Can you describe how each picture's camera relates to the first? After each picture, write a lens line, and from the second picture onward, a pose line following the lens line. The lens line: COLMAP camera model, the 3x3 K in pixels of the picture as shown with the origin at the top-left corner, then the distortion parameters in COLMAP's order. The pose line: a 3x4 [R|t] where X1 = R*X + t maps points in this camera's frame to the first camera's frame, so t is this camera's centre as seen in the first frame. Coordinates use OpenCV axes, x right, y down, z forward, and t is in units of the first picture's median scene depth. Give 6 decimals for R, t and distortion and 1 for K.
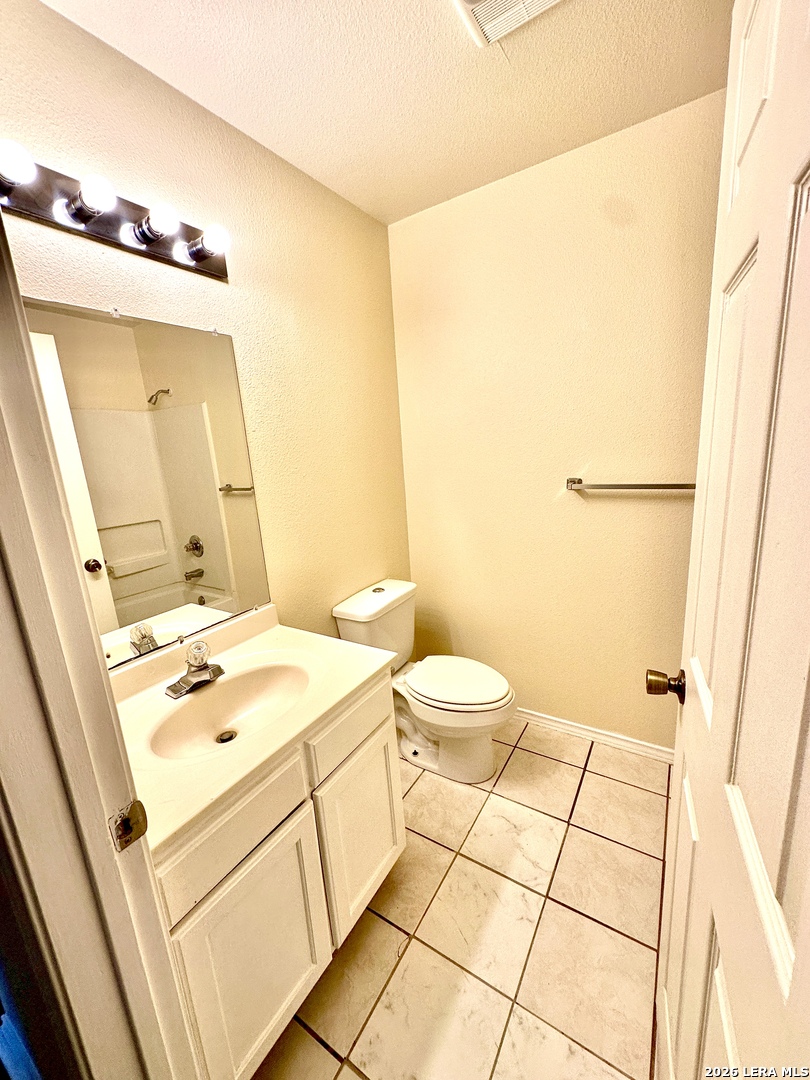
lens RADIAL K [[431.0, 0, 401.6], [0, 431.0, 537.6], [0, 0, 1]] dist [0.001499, -0.000214]
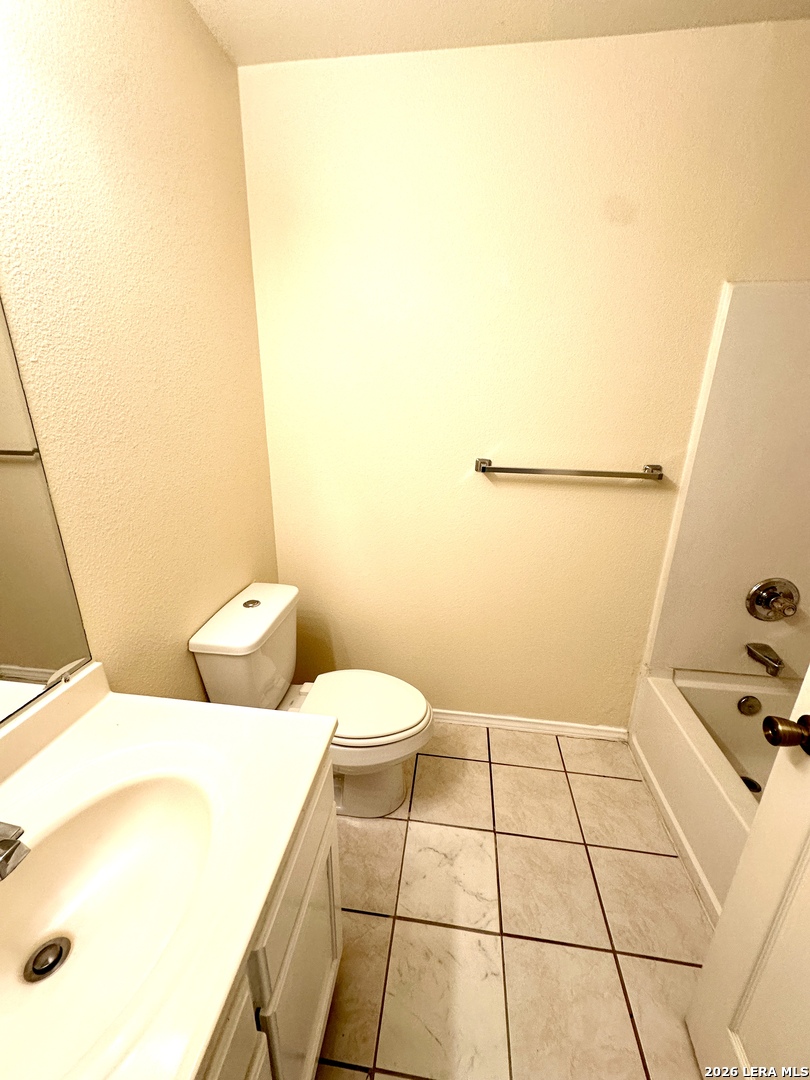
lens RADIAL K [[431.0, 0, 406.1], [0, 431.0, 540.8], [0, 0, 1]] dist [0.001499, -0.000214]
pose [[0.902349, -0.055957, 0.427357, -0.144519], [0.016906, 0.995369, 0.094635, -0.059978], [-0.430674, -0.078168, 0.899116, 0.264175]]
